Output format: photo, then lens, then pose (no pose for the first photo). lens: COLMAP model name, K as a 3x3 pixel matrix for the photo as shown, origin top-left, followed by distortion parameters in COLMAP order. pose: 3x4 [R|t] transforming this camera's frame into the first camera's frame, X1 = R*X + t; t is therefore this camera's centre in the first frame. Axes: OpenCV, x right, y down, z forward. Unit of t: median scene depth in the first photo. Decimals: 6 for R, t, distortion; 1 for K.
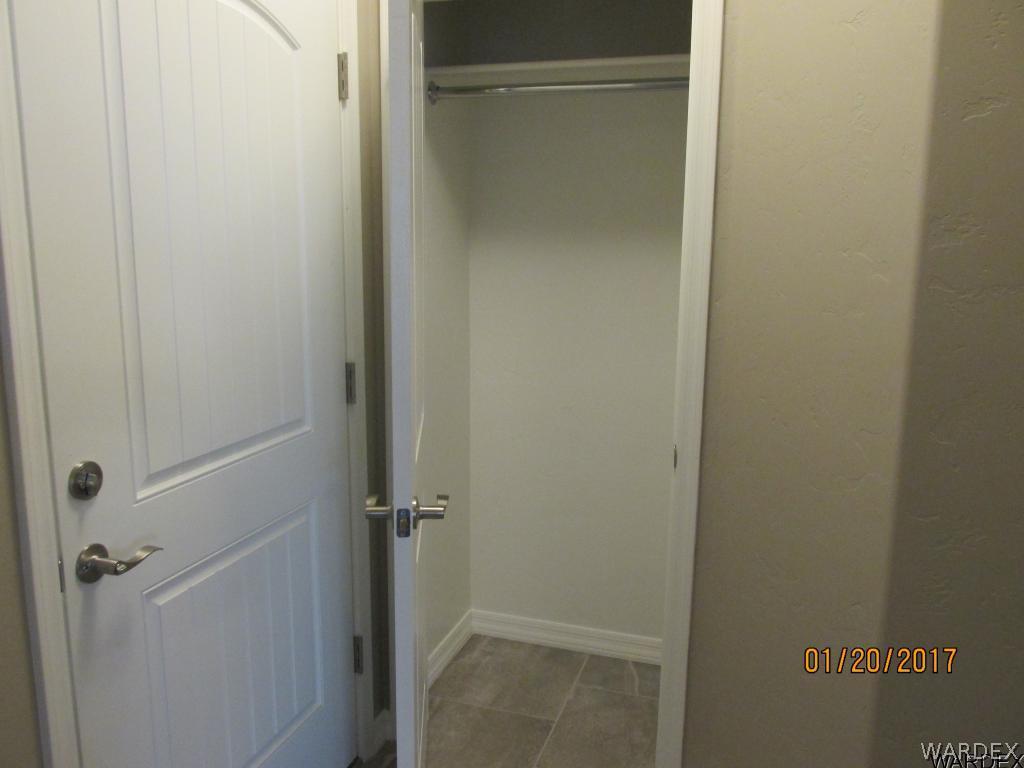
lens RADIAL K [[848.2, 0, 515.6], [0, 848.2, 383.0], [0, 0, 1]] dist [-0.033734, -0.004470]
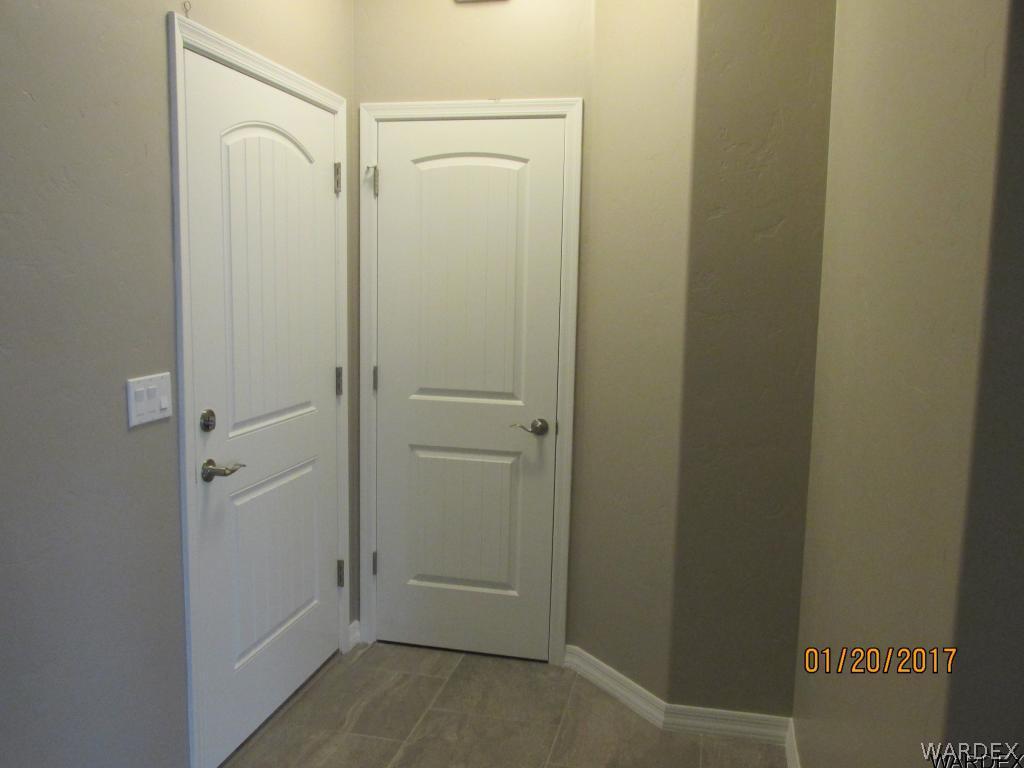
lens RADIAL K [[848.2, 0, 510.1], [0, 848.2, 379.8], [0, 0, 1]] dist [-0.033734, -0.004470]
pose [[0.995201, -0.003966, 0.097772, -0.059839], [0.010078, 0.998019, -0.062100, 0.131724], [-0.097332, 0.062787, 0.993270, -0.698462]]
